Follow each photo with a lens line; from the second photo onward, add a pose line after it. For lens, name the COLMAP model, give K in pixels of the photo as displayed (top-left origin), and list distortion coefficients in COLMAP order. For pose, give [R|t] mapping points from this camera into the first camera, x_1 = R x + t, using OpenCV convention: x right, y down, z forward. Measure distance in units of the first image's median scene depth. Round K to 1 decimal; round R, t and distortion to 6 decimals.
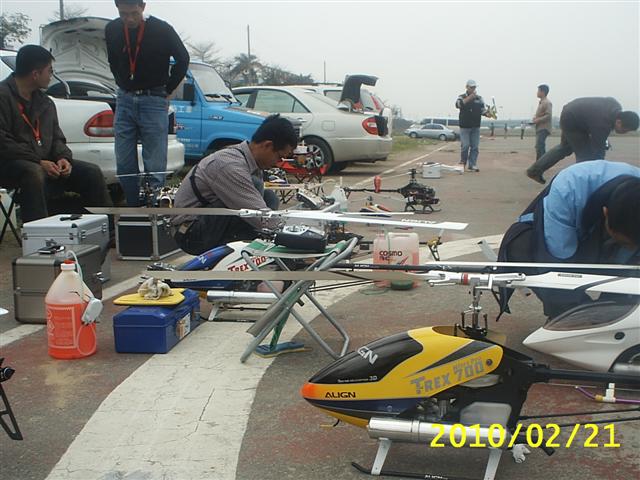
lens RADIAL K [[810.4, 0, 360.4], [0, 810.4, 240.3], [0, 0, 1]] dist [-0.105295, 0.137654]
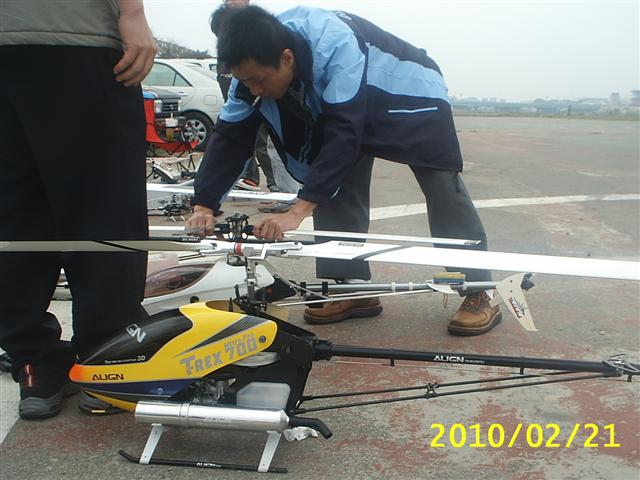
lens RADIAL K [[810.4, 0, 360.4], [0, 810.4, 240.3], [0, 0, 1]] dist [-0.105295, 0.137654]
pose [[0.992461, -0.005510, 0.122440, 0.148370], [0.002258, 0.999641, 0.026681, 0.013489], [-0.122544, -0.026204, 0.992117, 0.071086]]
